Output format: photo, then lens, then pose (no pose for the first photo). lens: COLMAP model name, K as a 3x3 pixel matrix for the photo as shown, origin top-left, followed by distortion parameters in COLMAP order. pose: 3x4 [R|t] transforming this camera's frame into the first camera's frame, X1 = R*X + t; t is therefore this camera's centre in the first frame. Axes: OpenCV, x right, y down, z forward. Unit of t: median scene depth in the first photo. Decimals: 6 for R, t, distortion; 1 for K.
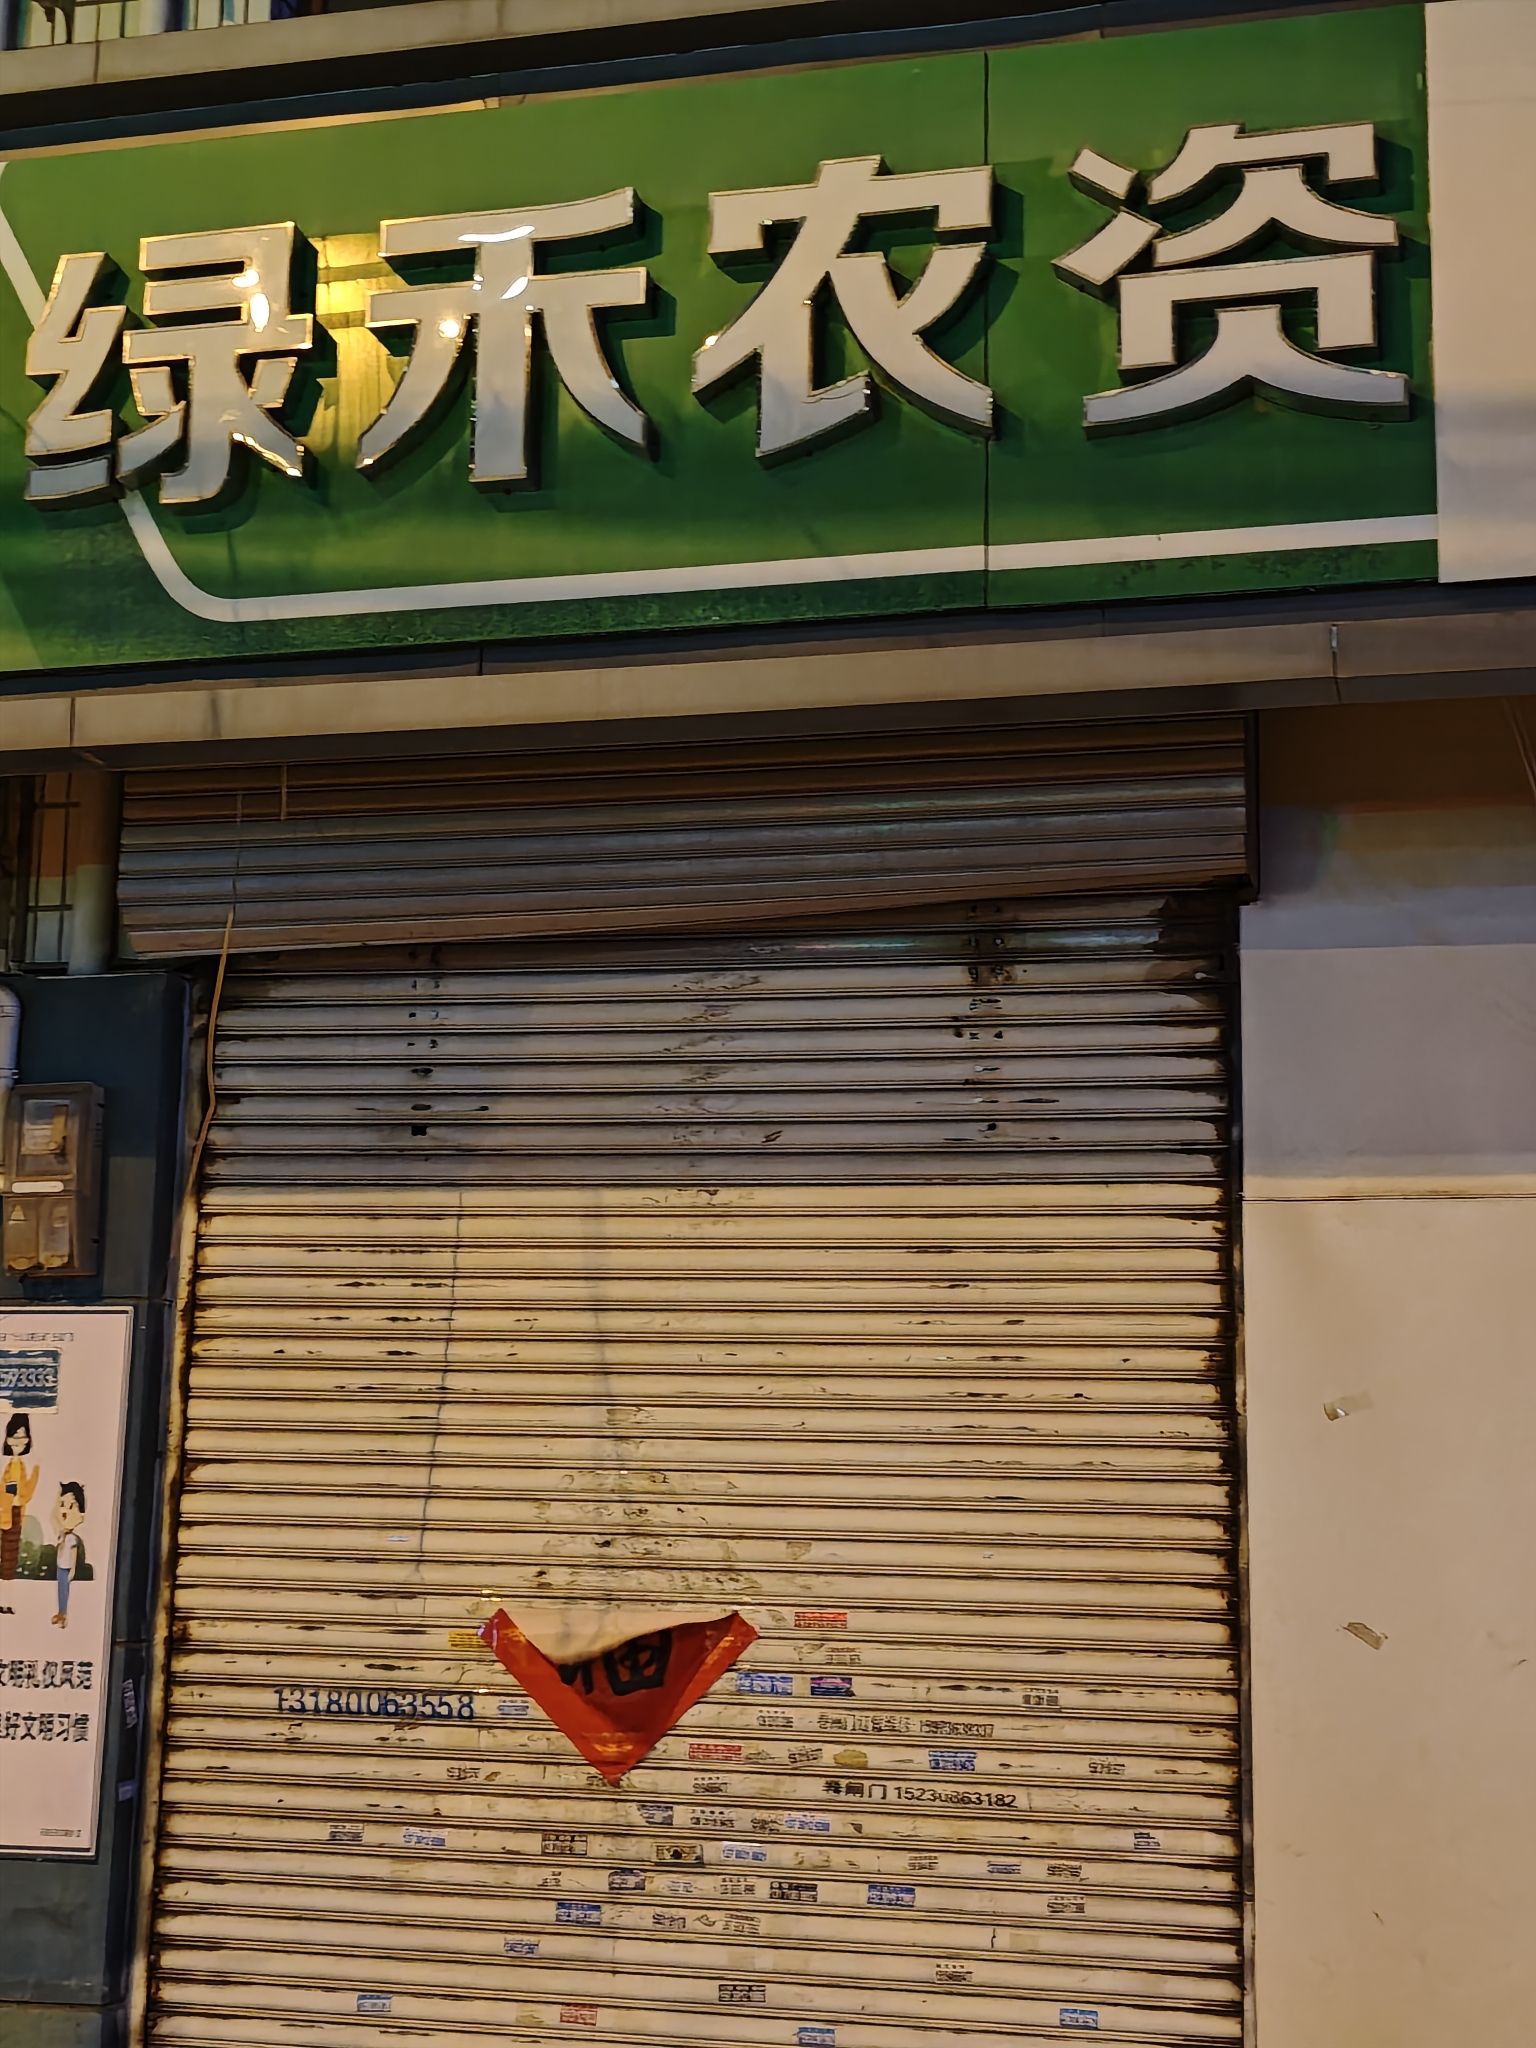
lens RADIAL K [[2959.3, 0, 769.0], [0, 2959.3, 1014.5], [0, 0, 1]] dist [0.164086, -0.514794]
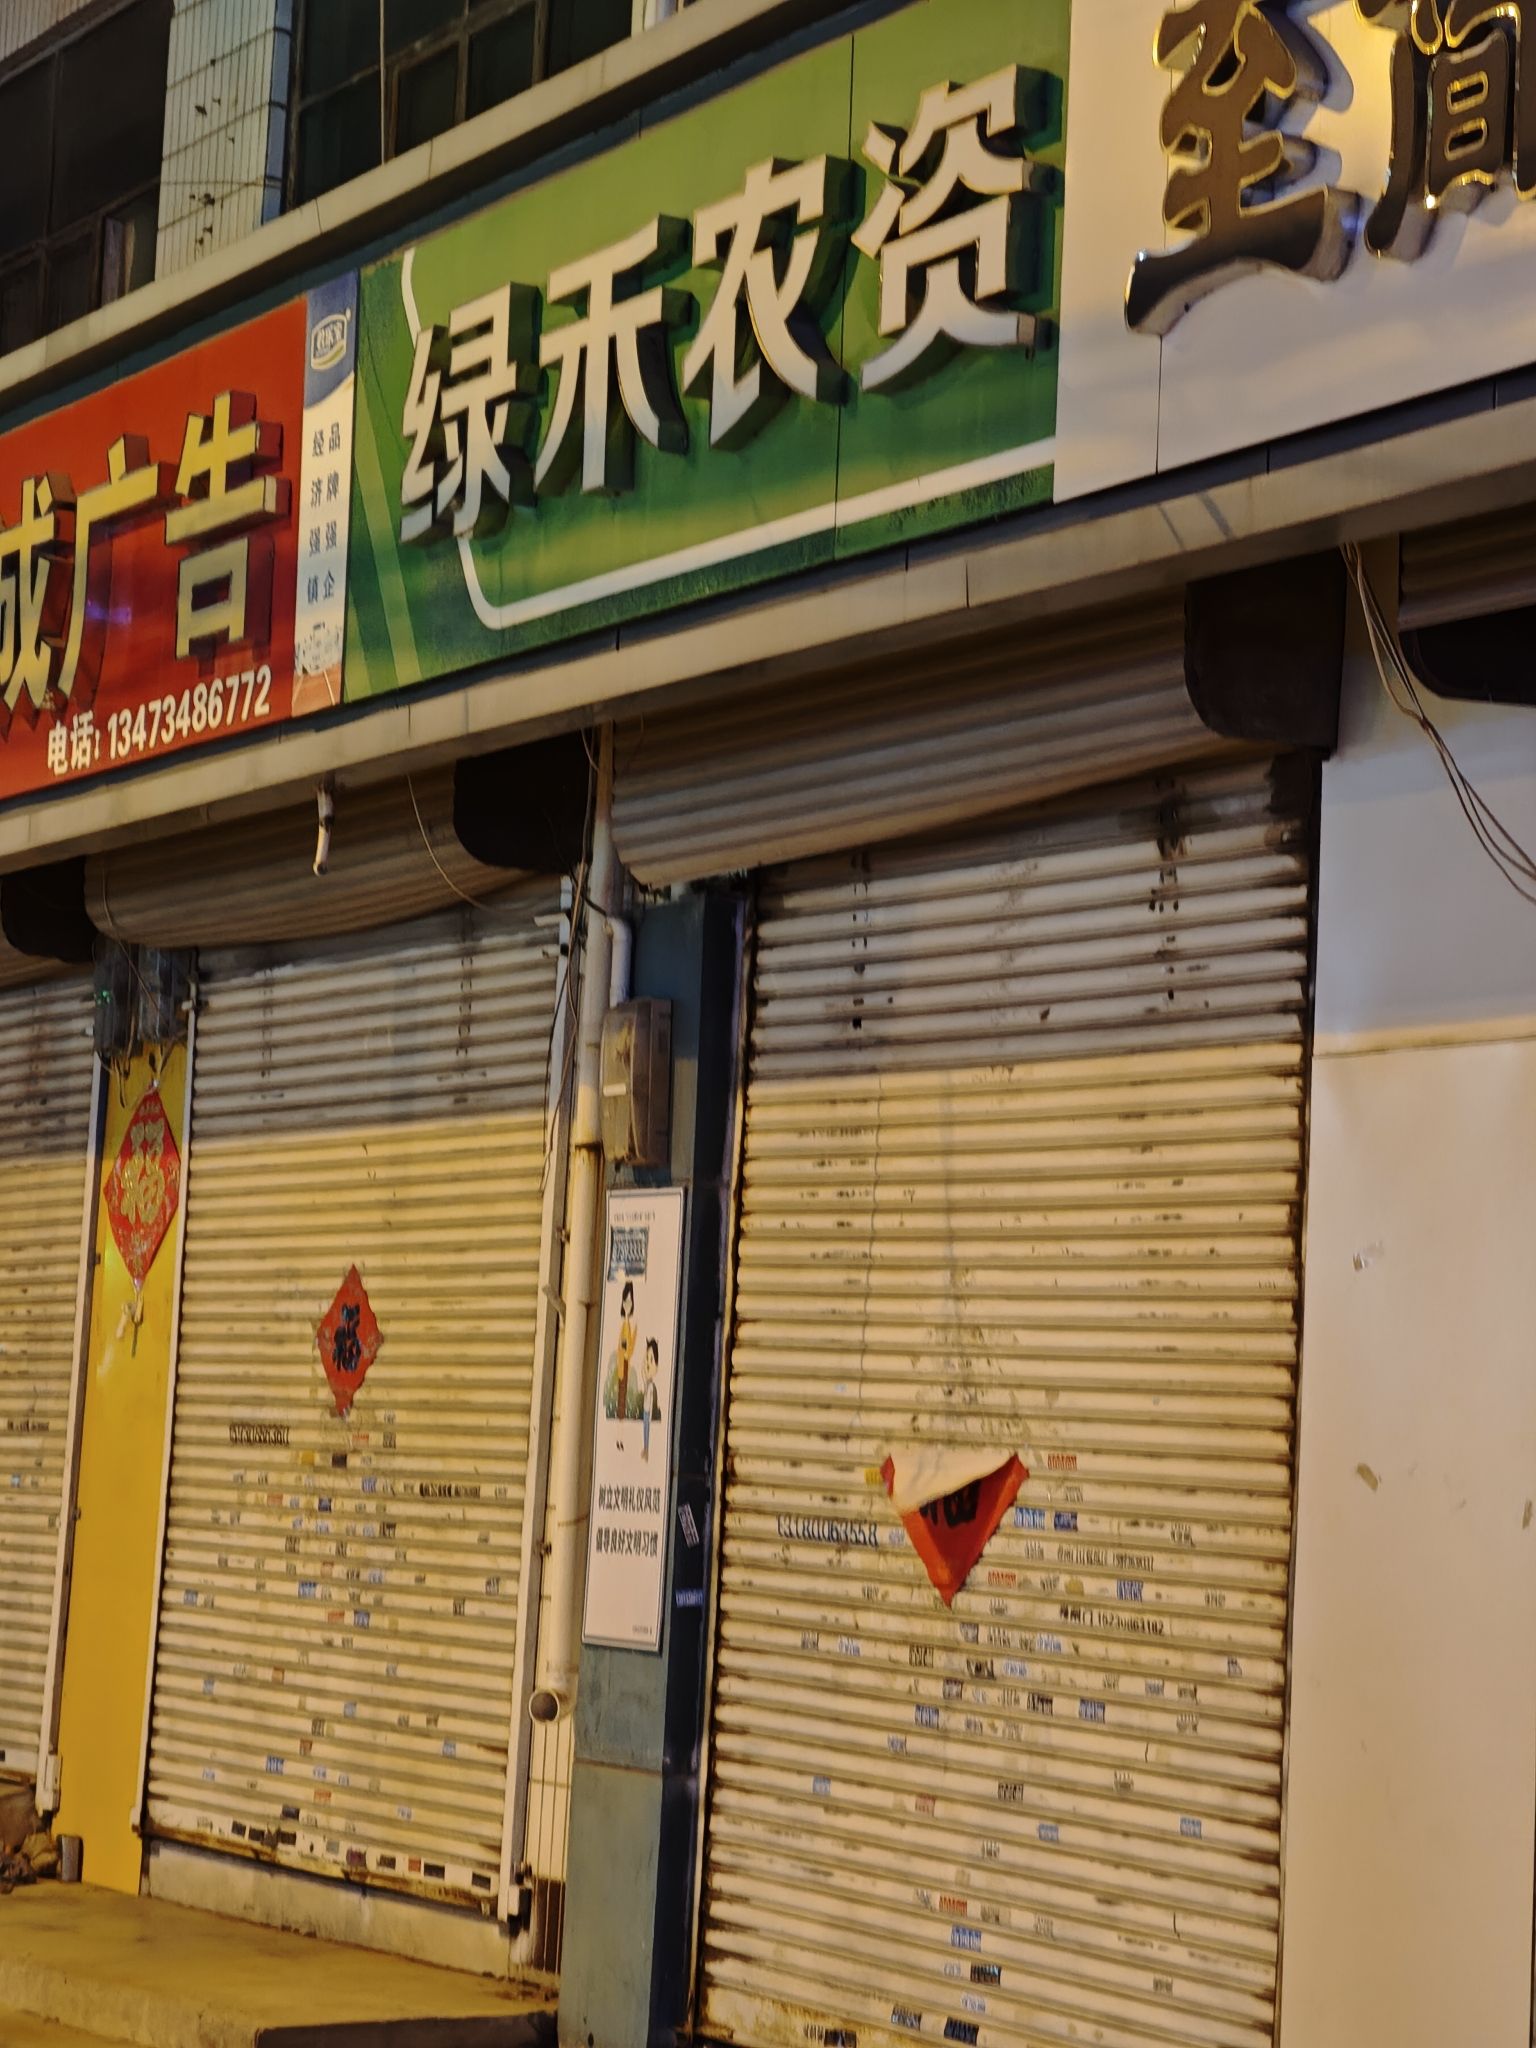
lens RADIAL K [[4228.5, 0, 766.7], [0, 4228.5, 1032.8], [0, 0, 1]] dist [0.170154, 0.640946]
pose [[0.726275, -0.055352, -0.685172, 1.001353], [0.104073, 0.994117, 0.030005, -0.008535], [0.679480, -0.093099, 0.727763, -0.177246]]
